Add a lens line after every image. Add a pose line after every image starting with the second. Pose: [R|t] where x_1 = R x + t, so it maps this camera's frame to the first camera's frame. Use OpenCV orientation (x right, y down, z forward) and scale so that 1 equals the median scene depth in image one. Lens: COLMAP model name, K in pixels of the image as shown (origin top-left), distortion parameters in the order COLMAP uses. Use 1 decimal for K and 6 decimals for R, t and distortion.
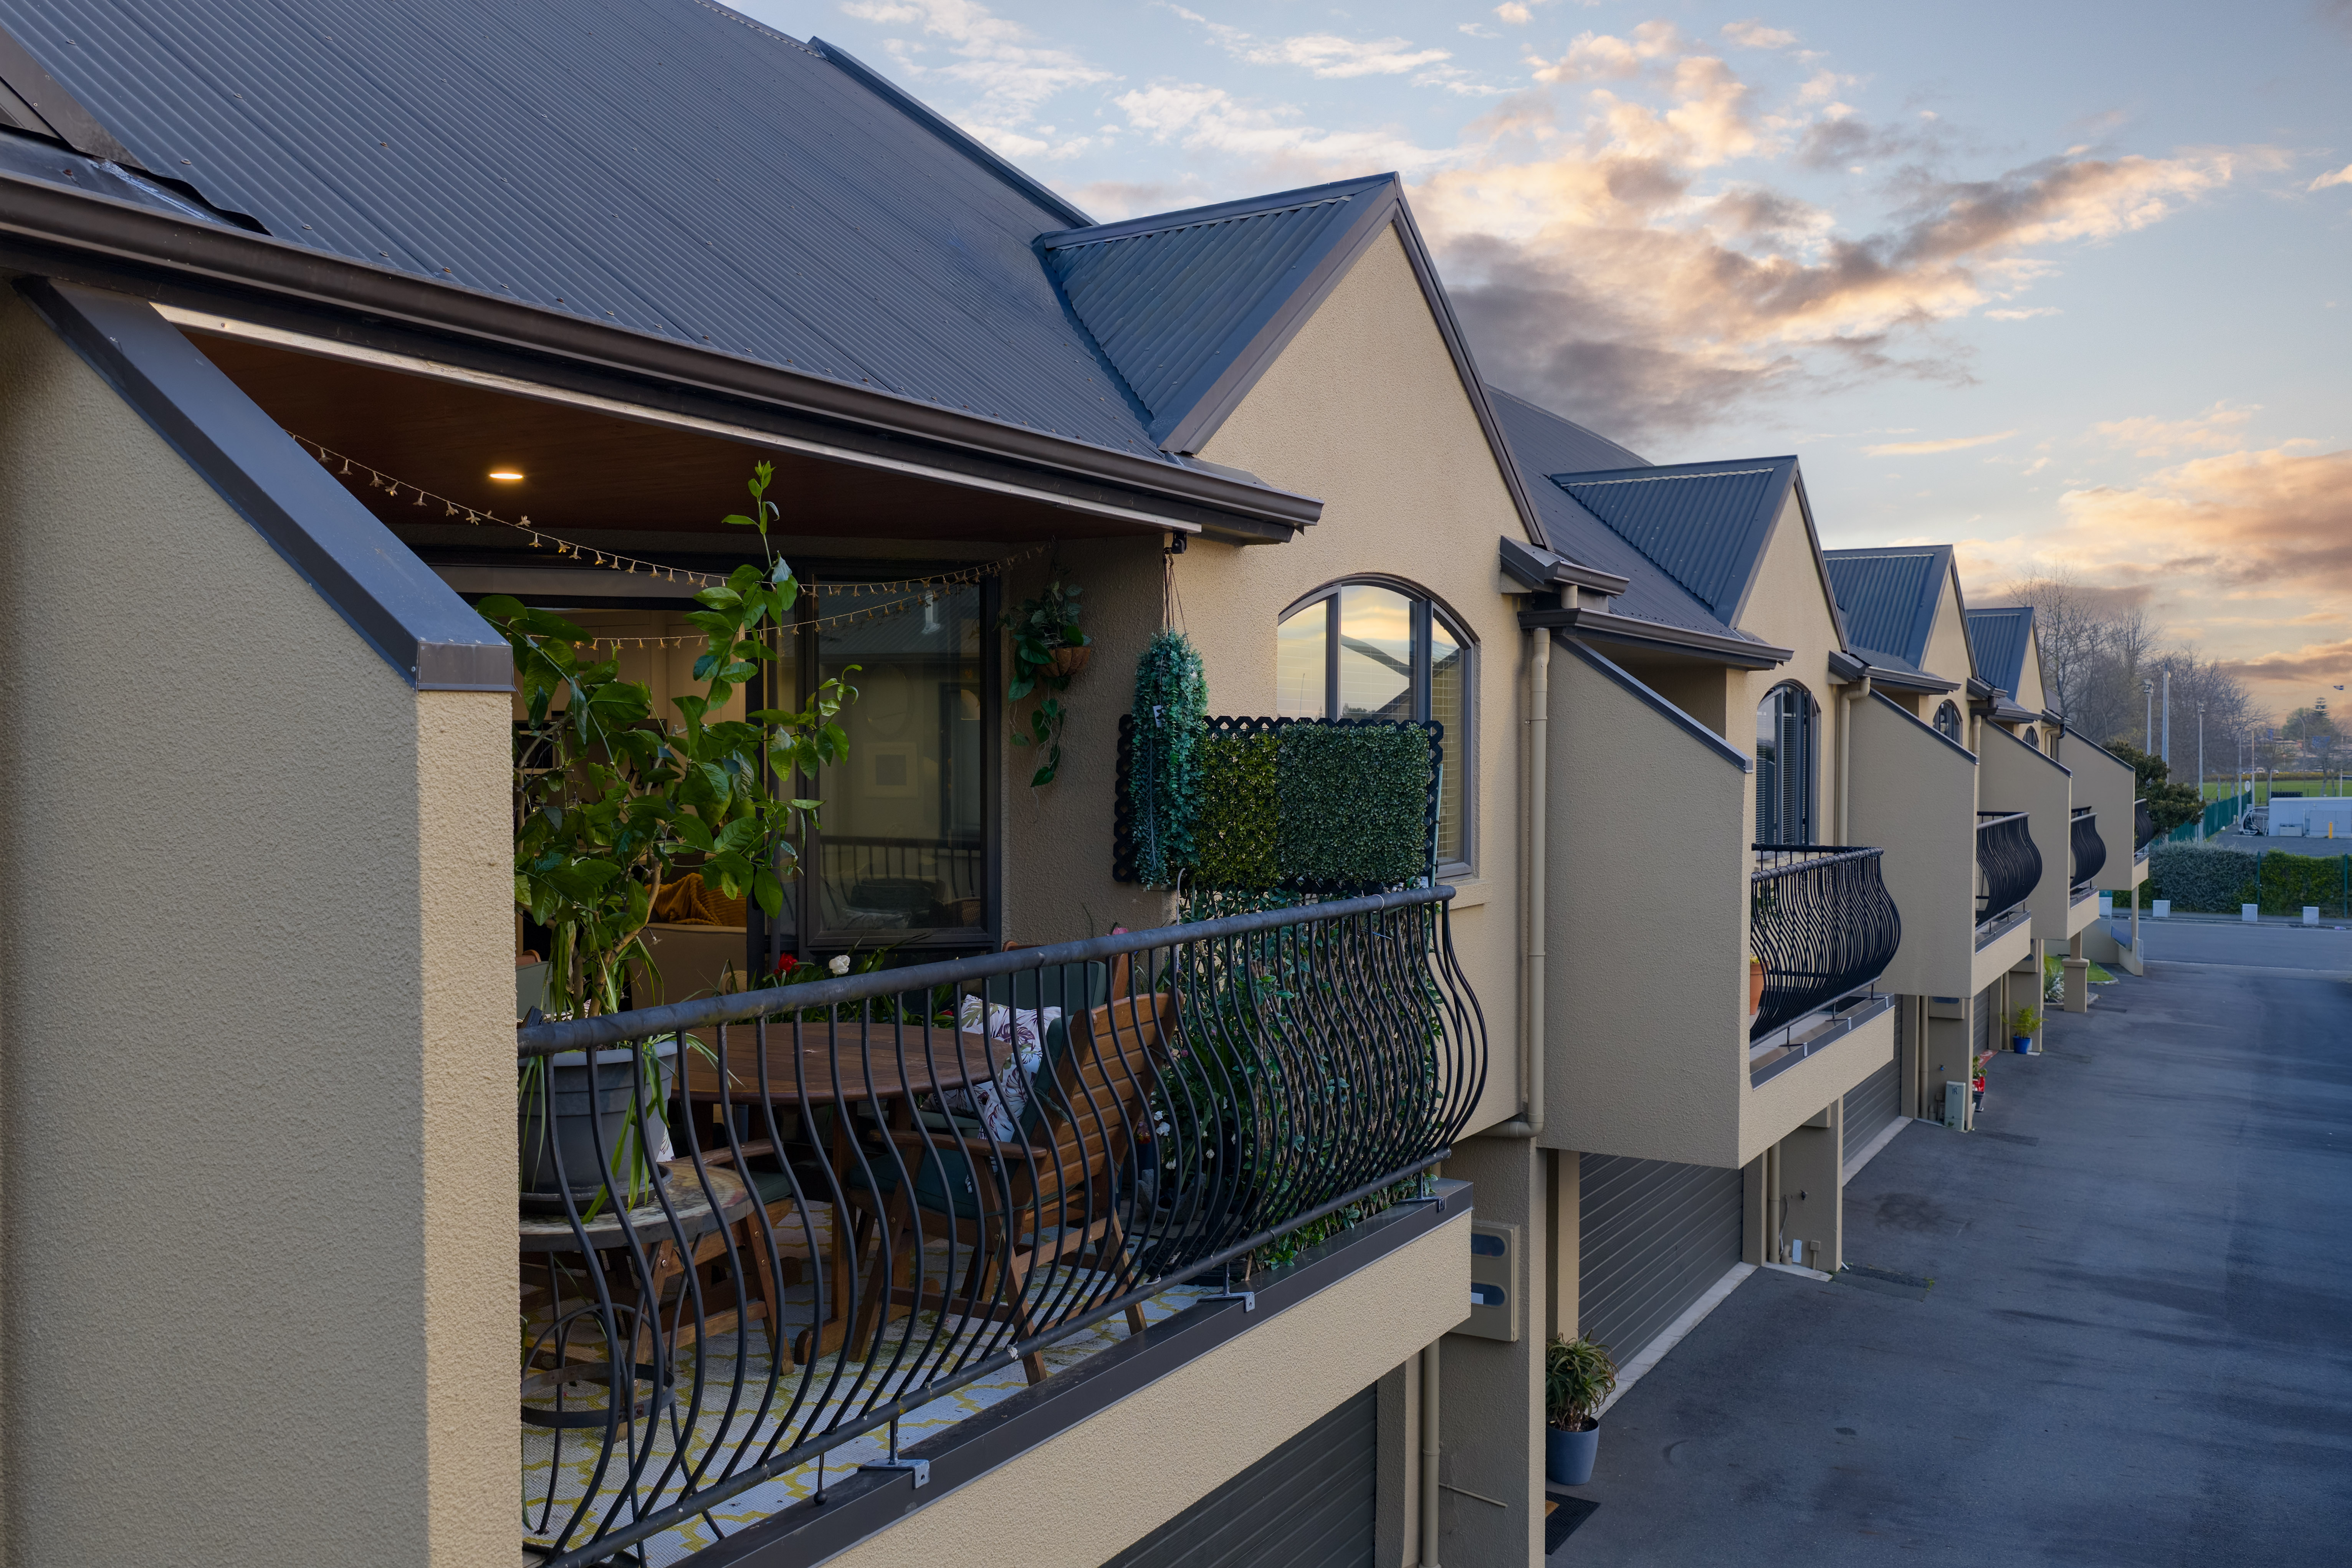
lens RADIAL K [[1951.2, 0, 1176.9], [0, 1951.2, 798.8], [0, 0, 1]] dist [0.013151, -0.021552]
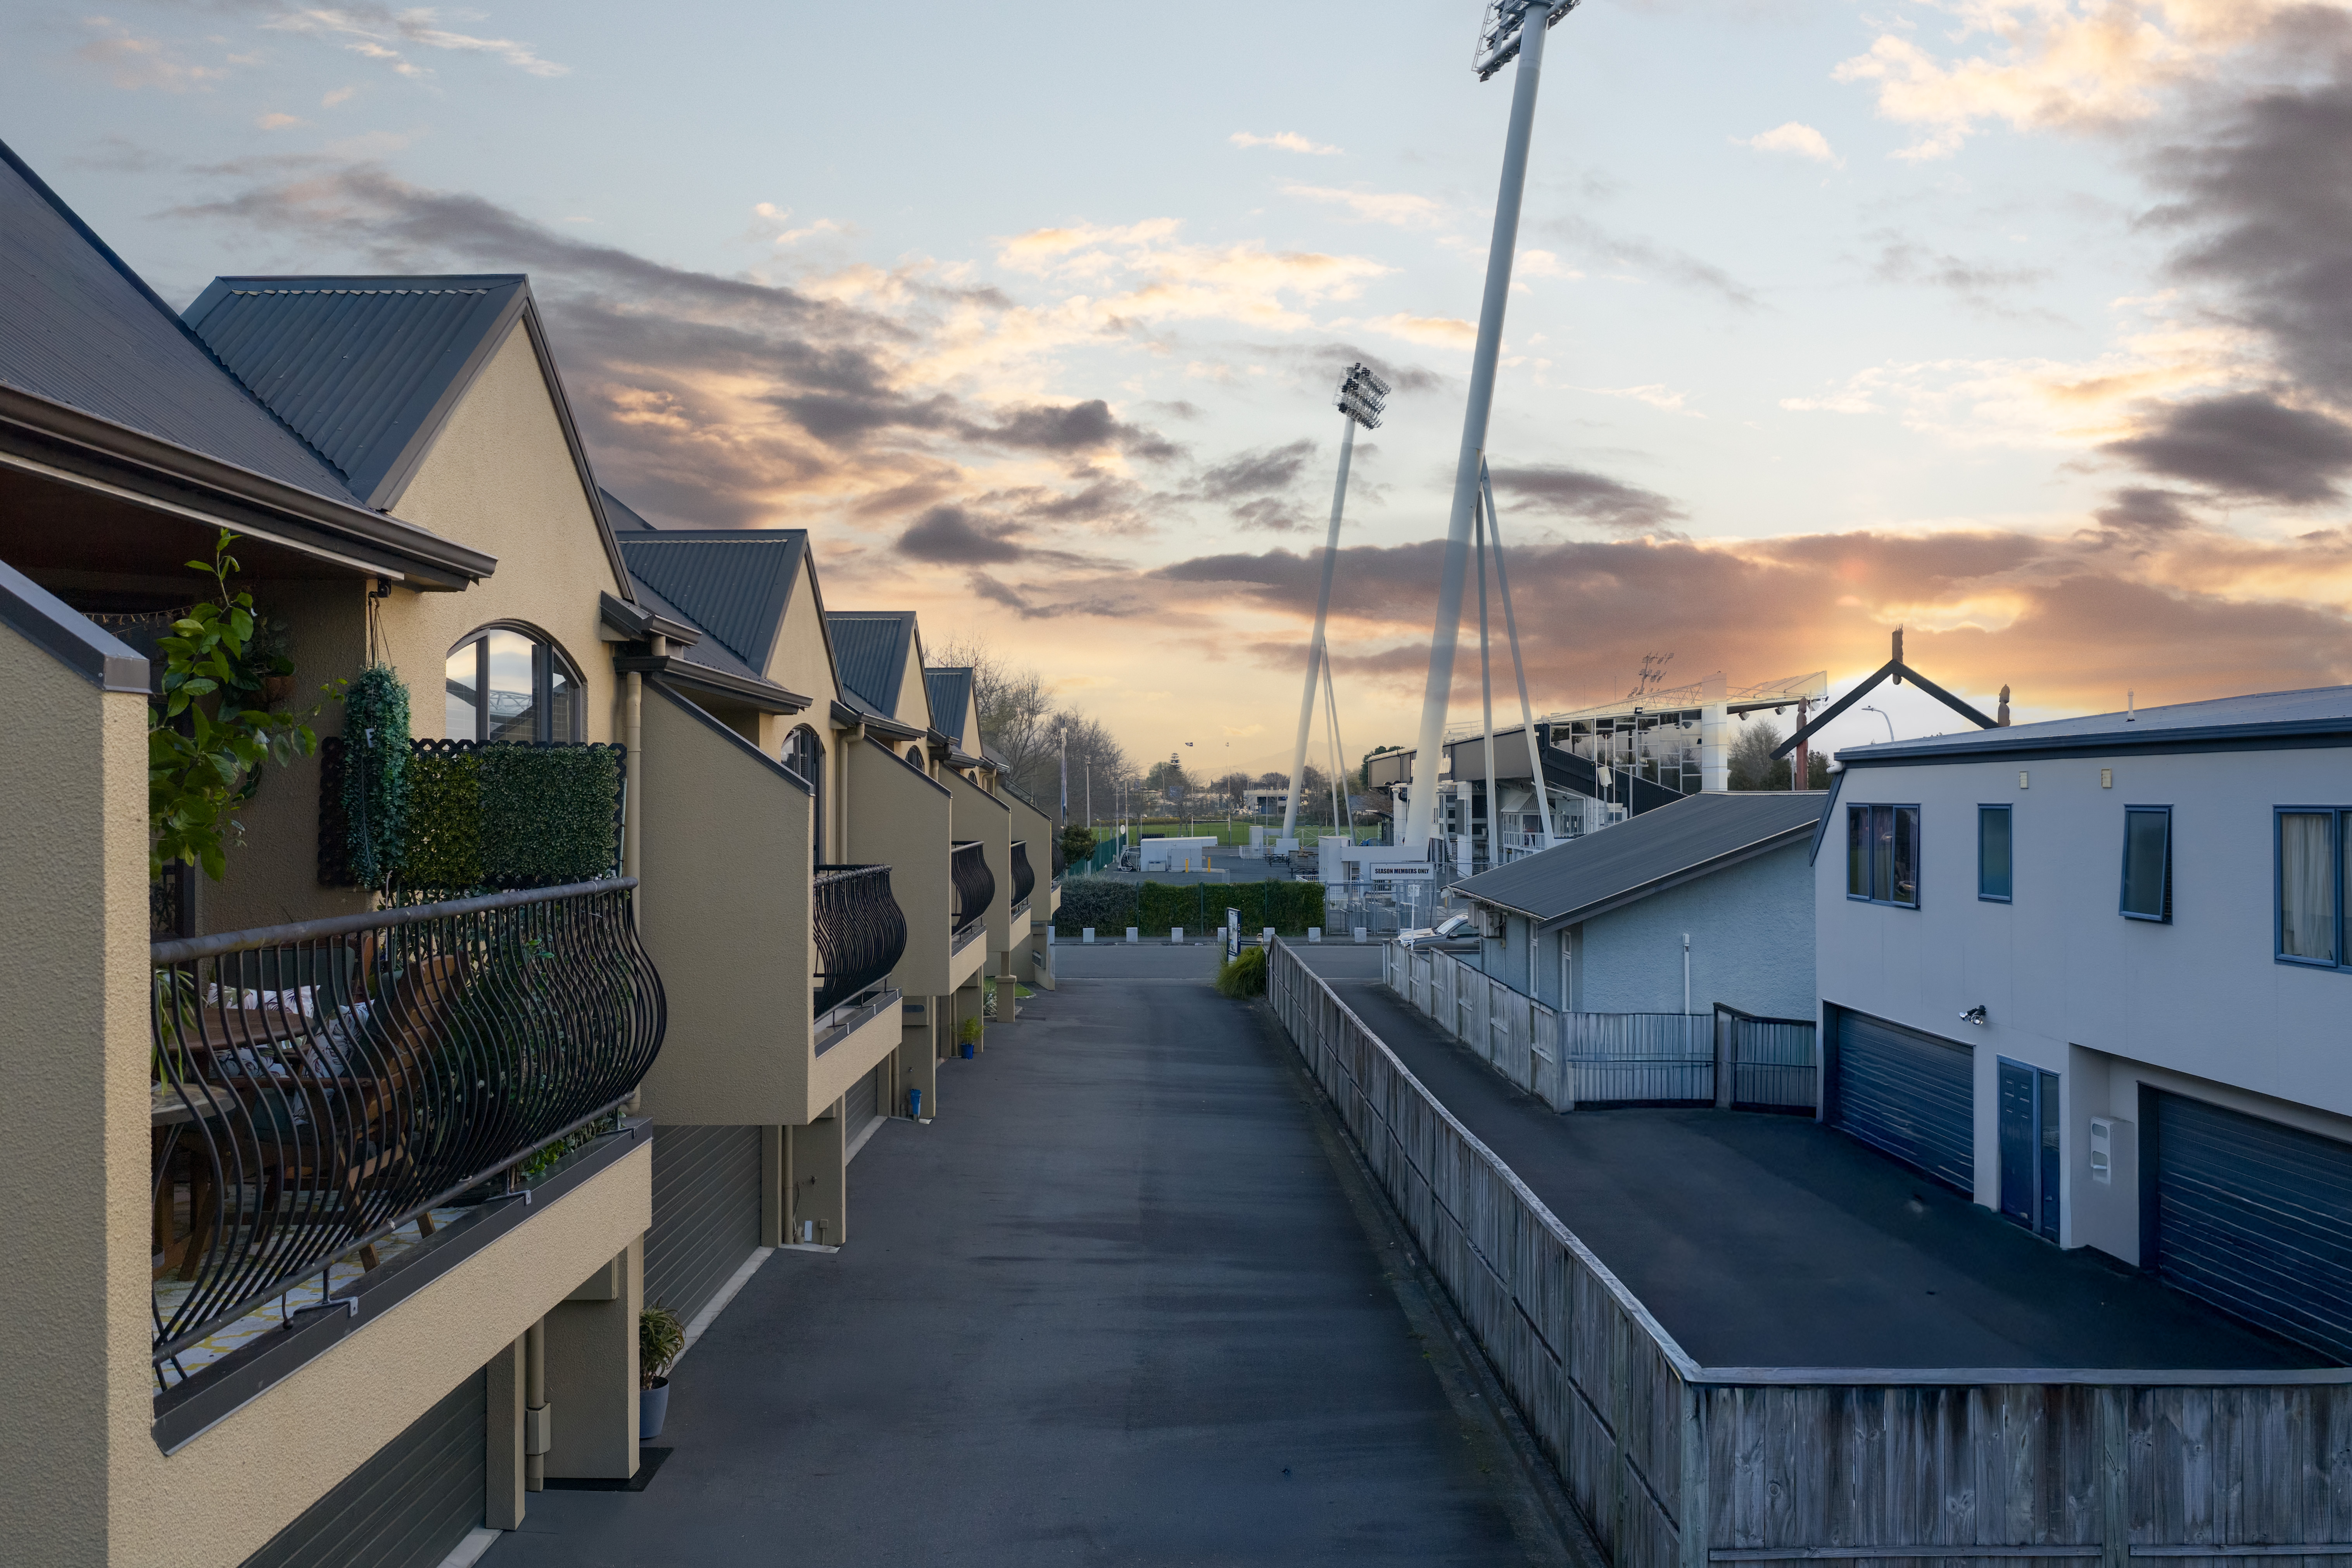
lens RADIAL K [[1951.2, 0, 1176.9], [0, 1951.2, 798.8], [0, 0, 1]] dist [0.013151, -0.021552]
pose [[0.863138, -0.004660, 0.504946, -0.104390], [0.017726, 0.999621, -0.021074, 0.015145], [-0.504656, 0.027141, 0.862894, -0.135116]]
